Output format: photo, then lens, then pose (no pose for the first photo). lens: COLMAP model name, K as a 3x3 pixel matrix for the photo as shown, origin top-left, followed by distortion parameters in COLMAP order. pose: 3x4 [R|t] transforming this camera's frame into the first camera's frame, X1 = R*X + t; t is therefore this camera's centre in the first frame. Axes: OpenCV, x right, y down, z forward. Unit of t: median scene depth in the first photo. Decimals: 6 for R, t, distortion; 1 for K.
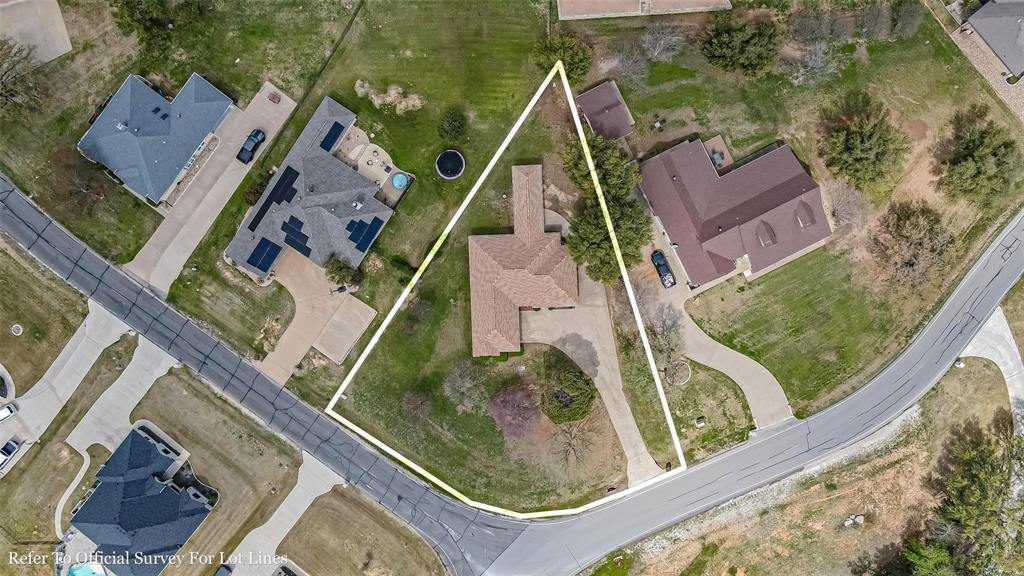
lens RADIAL K [[750.4, 0, 512.0], [0, 750.4, 288.0], [0, 0, 1]] dist [0.028072, 0.002702]
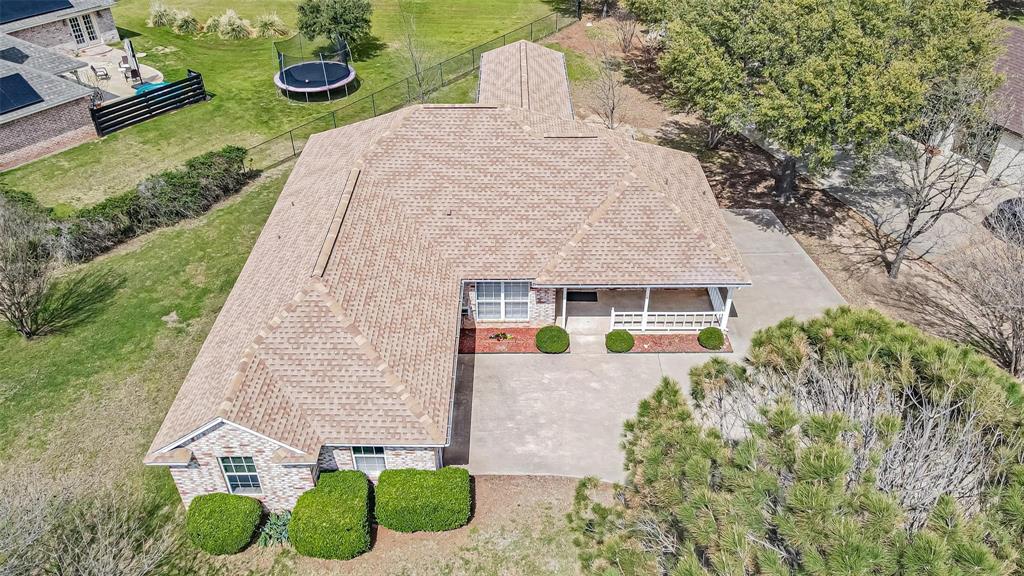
lens RADIAL K [[750.4, 0, 512.0], [0, 750.4, 288.0], [0, 0, 1]] dist [0.028072, 0.002702]
pose [[0.999162, 0.032616, -0.024746, 0.026174], [-0.039120, 0.582327, -0.812013, 0.189206], [-0.012074, 0.812300, 0.583115, 0.856929]]
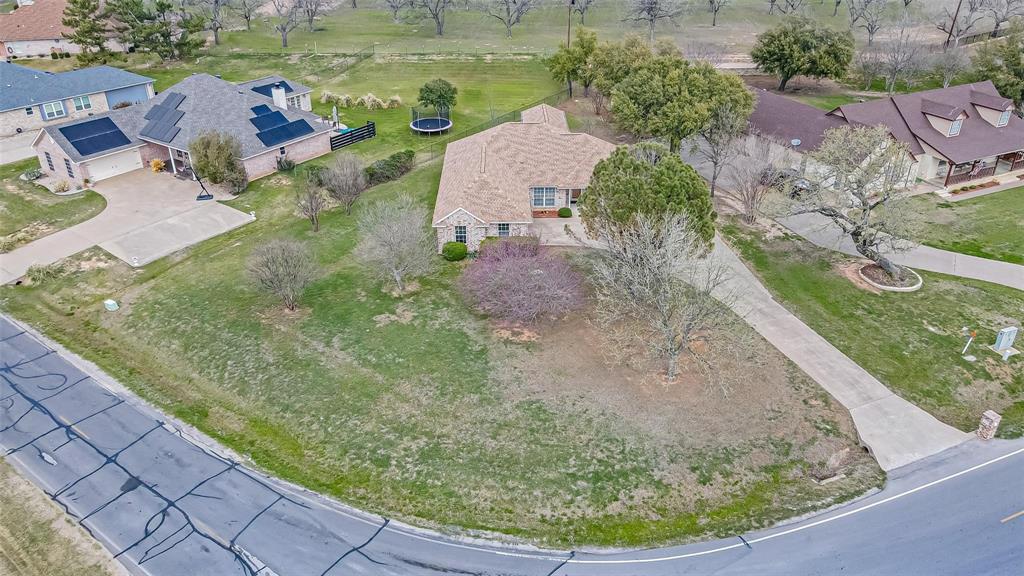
lens RADIAL K [[761.0, 0, 517.0], [0, 761.0, 284.1], [0, 0, 1]] dist [0.016179, 0.007001]
pose [[0.999720, 0.020833, -0.011218, 0.006568], [-0.019731, 0.472340, -0.881196, 0.510554], [-0.013059, 0.881170, 0.472619, 0.788215]]
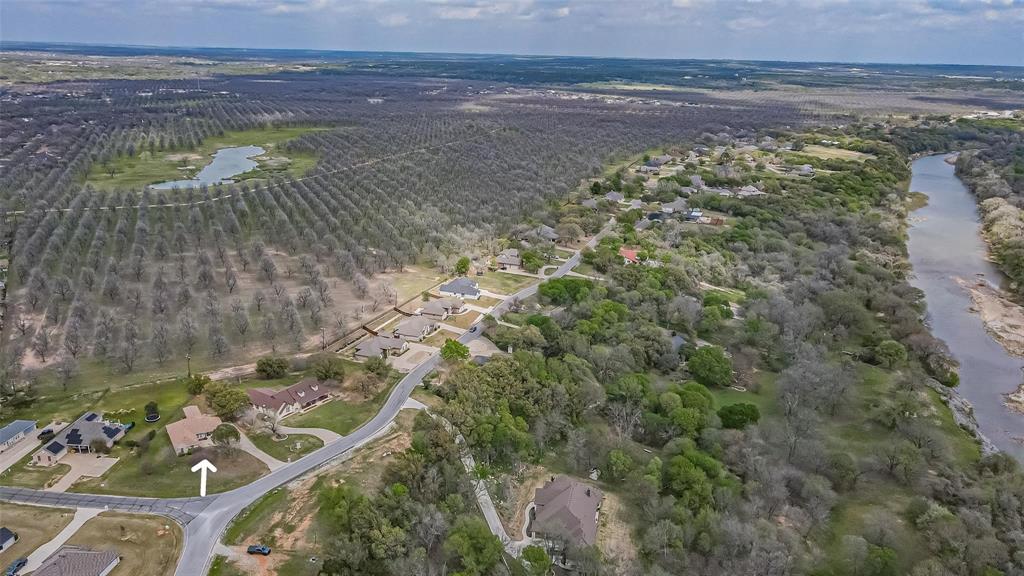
lens RADIAL K [[750.4, 0, 512.0], [0, 750.4, 288.0], [0, 0, 1]] dist [0.028072, 0.002702]
pose [[0.866083, -0.113837, 0.486766, -0.203849], [0.498779, 0.261948, -0.826198, 2.076415], [-0.033456, 0.958345, 0.283648, -0.032986]]
